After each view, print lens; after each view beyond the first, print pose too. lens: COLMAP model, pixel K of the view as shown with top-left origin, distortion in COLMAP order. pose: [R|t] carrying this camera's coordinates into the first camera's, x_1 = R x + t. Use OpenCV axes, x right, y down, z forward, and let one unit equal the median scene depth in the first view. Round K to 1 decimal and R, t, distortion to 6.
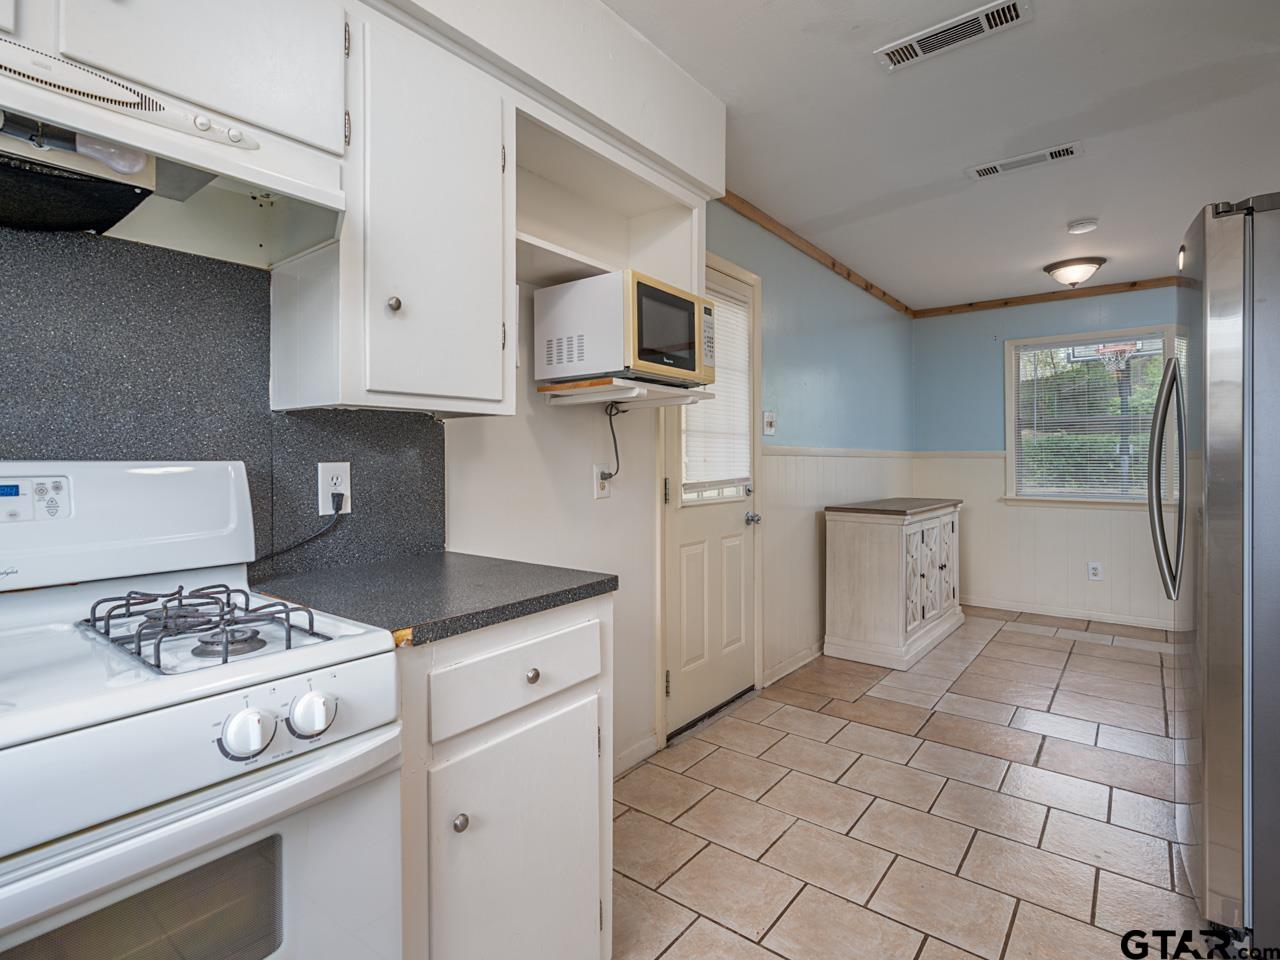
lens RADIAL K [[637.1, 0, 617.9], [0, 637.1, 450.5], [0, 0, 1]] dist [-0.001550, 0.000185]
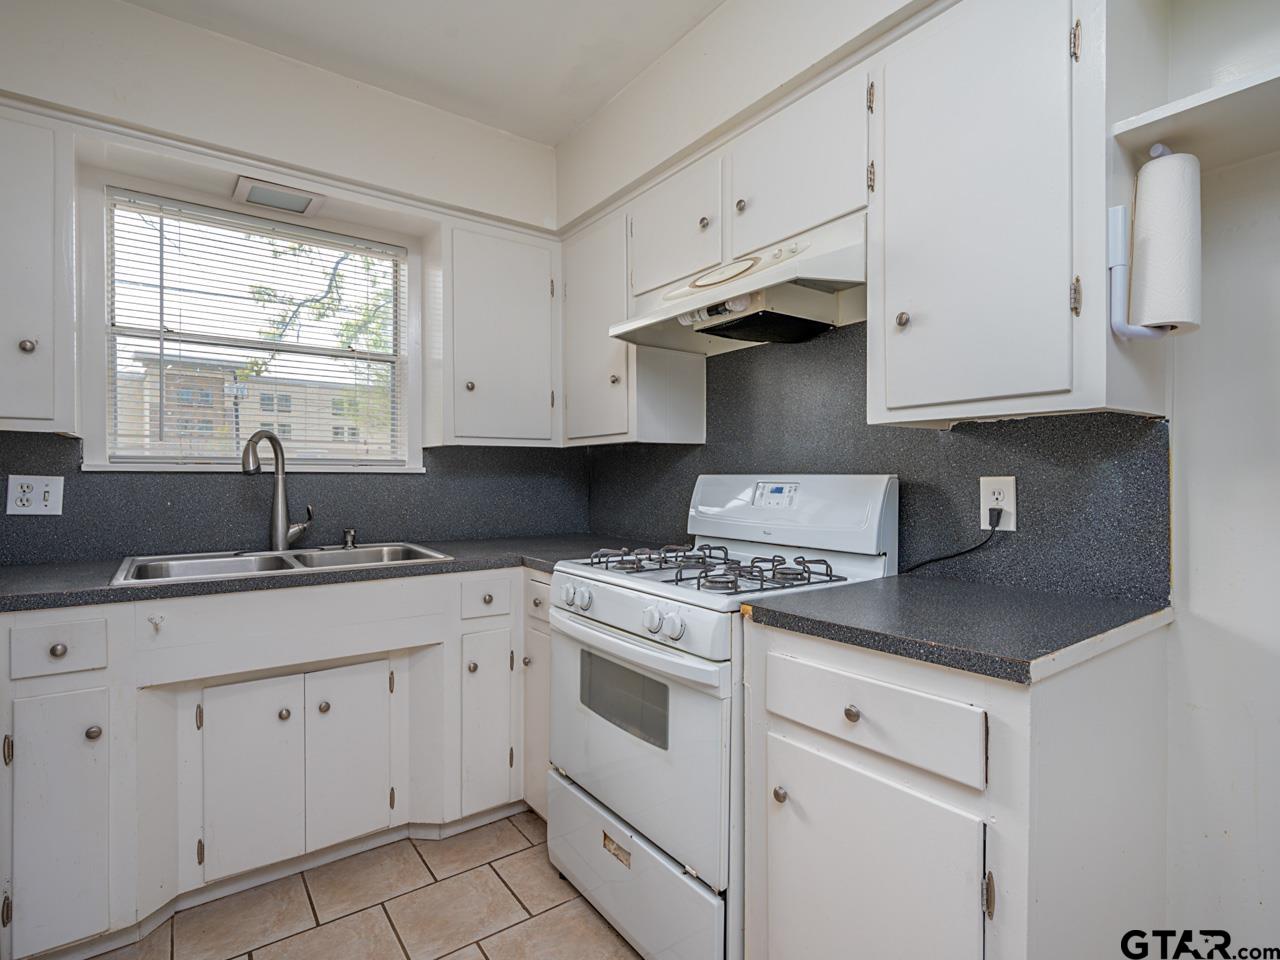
lens RADIAL K [[637.1, 0, 640.9], [0, 637.1, 481.9], [0, 0, 1]] dist [-0.001550, 0.000185]
pose [[-0.246769, 0.012940, -0.968988, 0.650407], [0.013836, 0.999856, 0.009828, 0.010433], [0.968976, -0.010981, -0.246912, 0.749496]]
